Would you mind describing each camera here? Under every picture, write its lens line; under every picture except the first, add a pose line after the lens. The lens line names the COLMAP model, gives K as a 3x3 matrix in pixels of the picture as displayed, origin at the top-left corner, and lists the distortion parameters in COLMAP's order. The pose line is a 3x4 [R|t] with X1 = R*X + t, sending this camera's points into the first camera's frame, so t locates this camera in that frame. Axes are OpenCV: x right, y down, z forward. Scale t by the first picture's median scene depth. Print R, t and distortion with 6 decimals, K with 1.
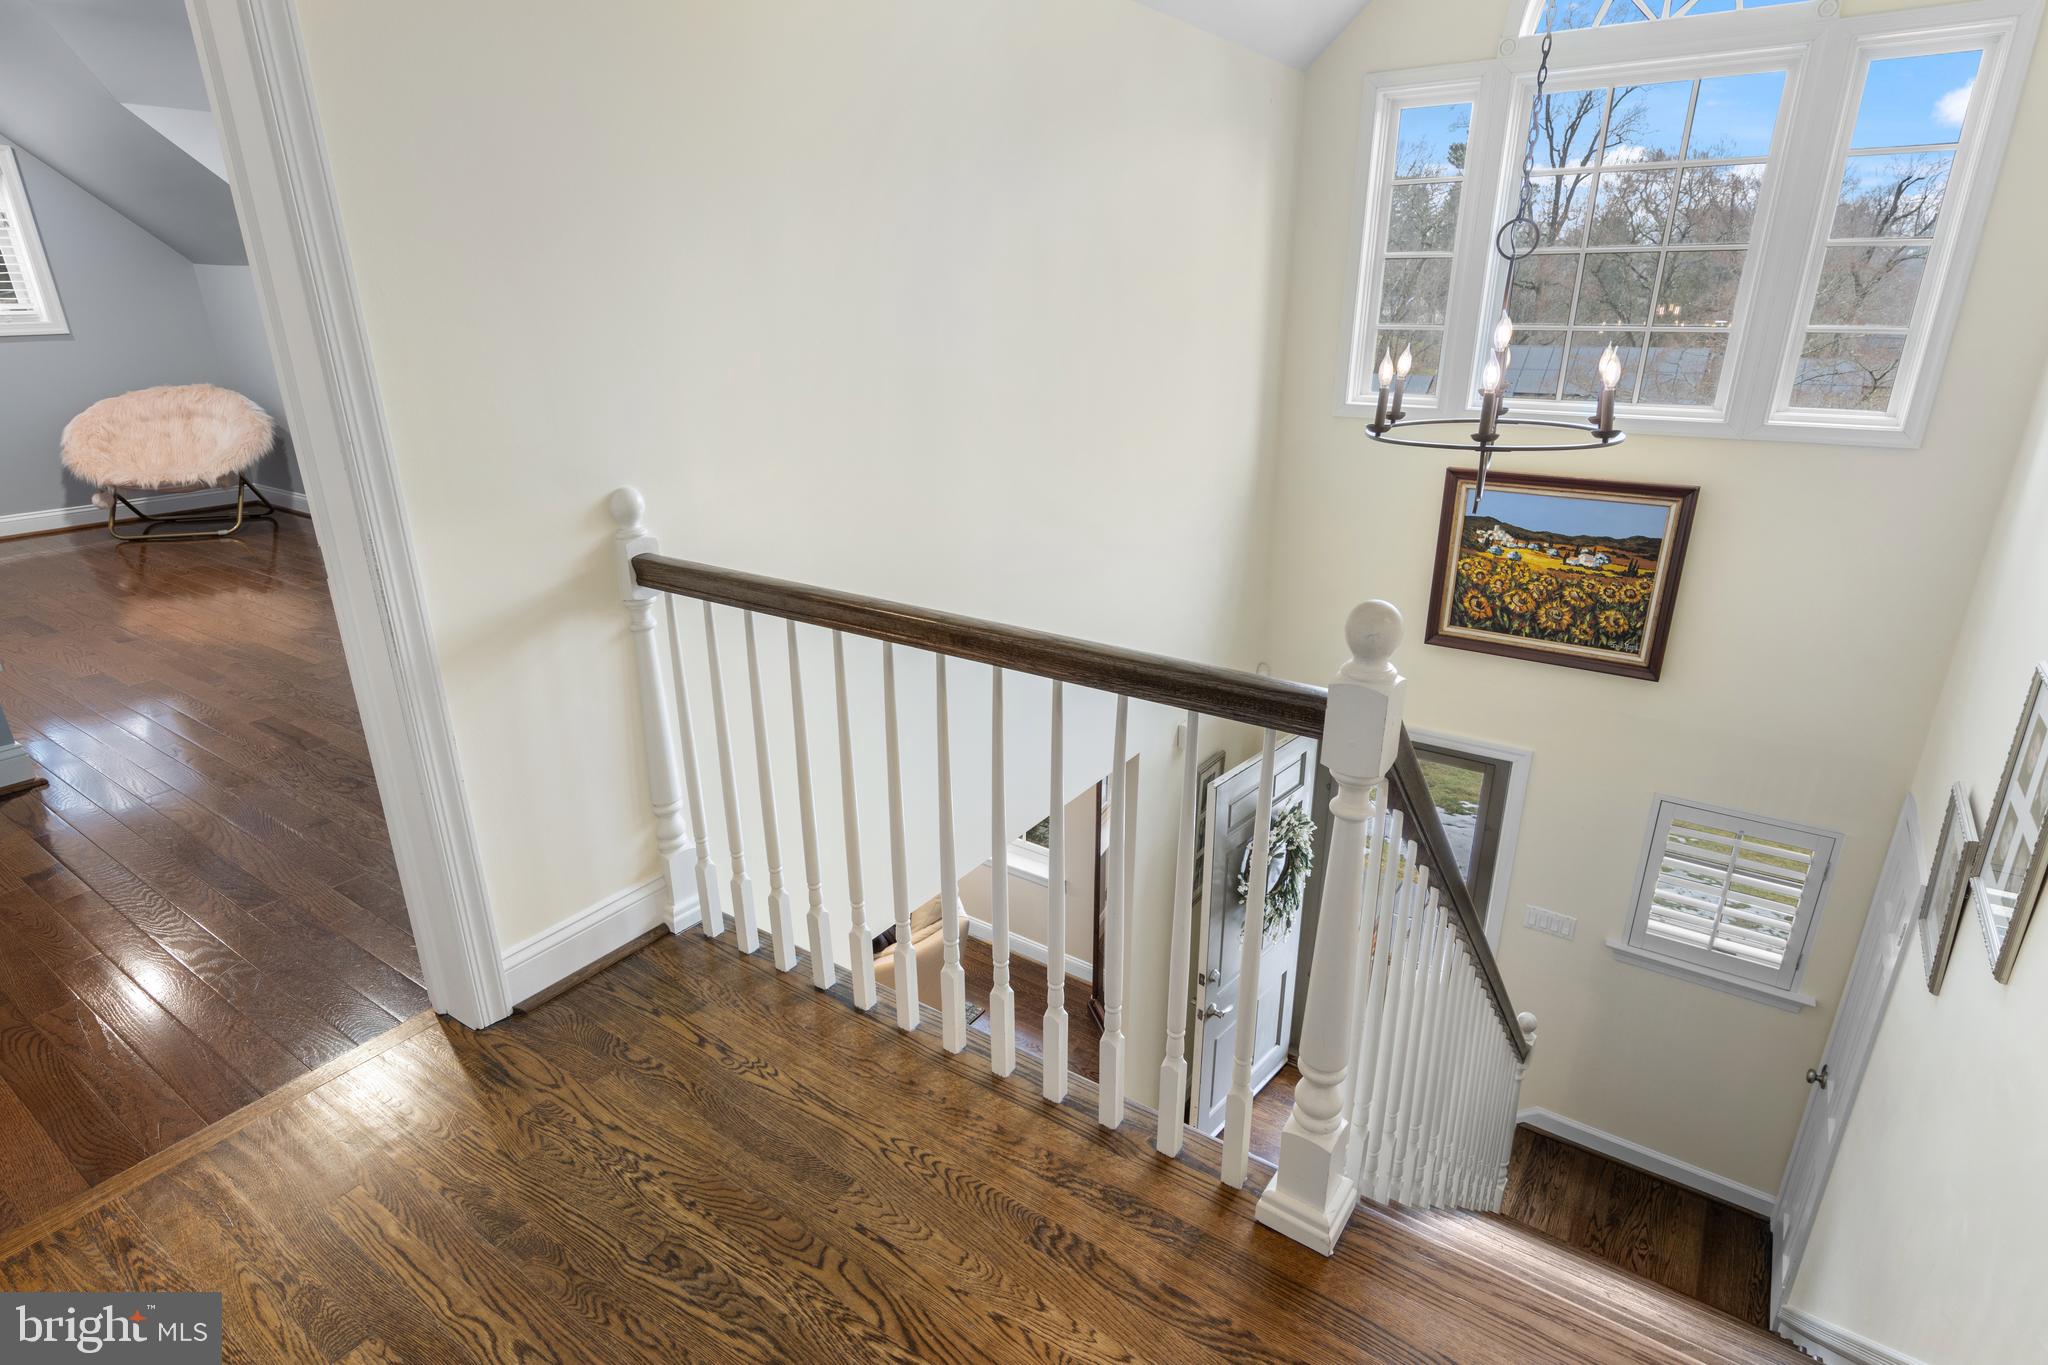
lens RADIAL K [[1056.7, 0, 1029.9], [0, 1056.7, 695.4], [0, 0, 1]] dist [0.007611, -0.003624]
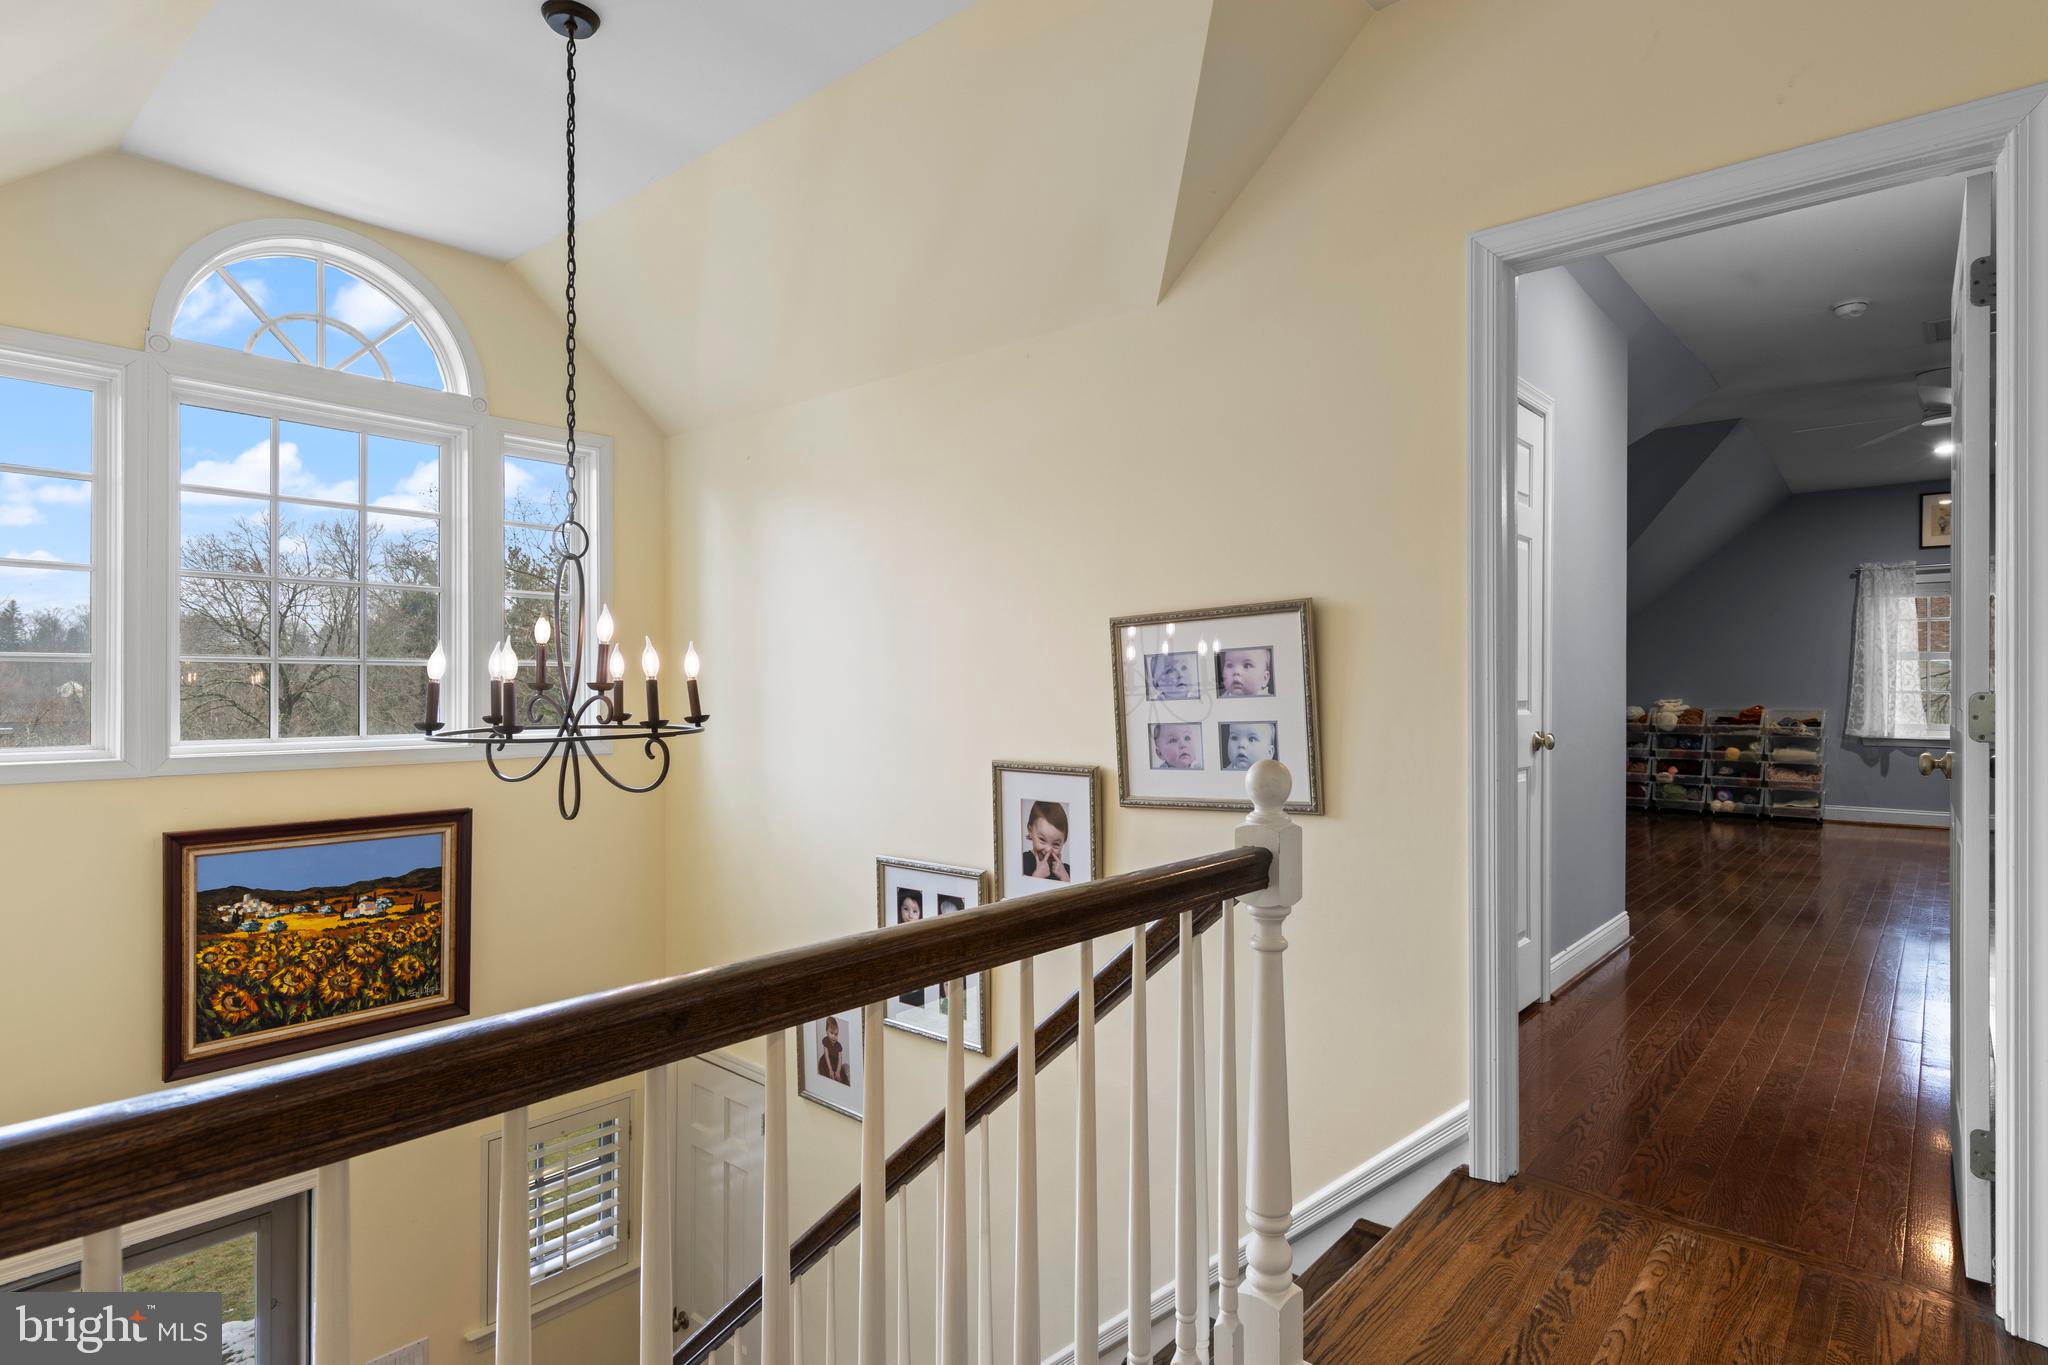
lens RADIAL K [[1056.7, 0, 1025.7], [0, 1056.7, 683.8], [0, 0, 1]] dist [0.007611, -0.003624]
pose [[0.099841, 0.012084, 0.994930, -0.289420], [0.352913, 0.934487, -0.046765, -0.066687], [-0.930314, 0.355793, 0.089036, 0.340861]]
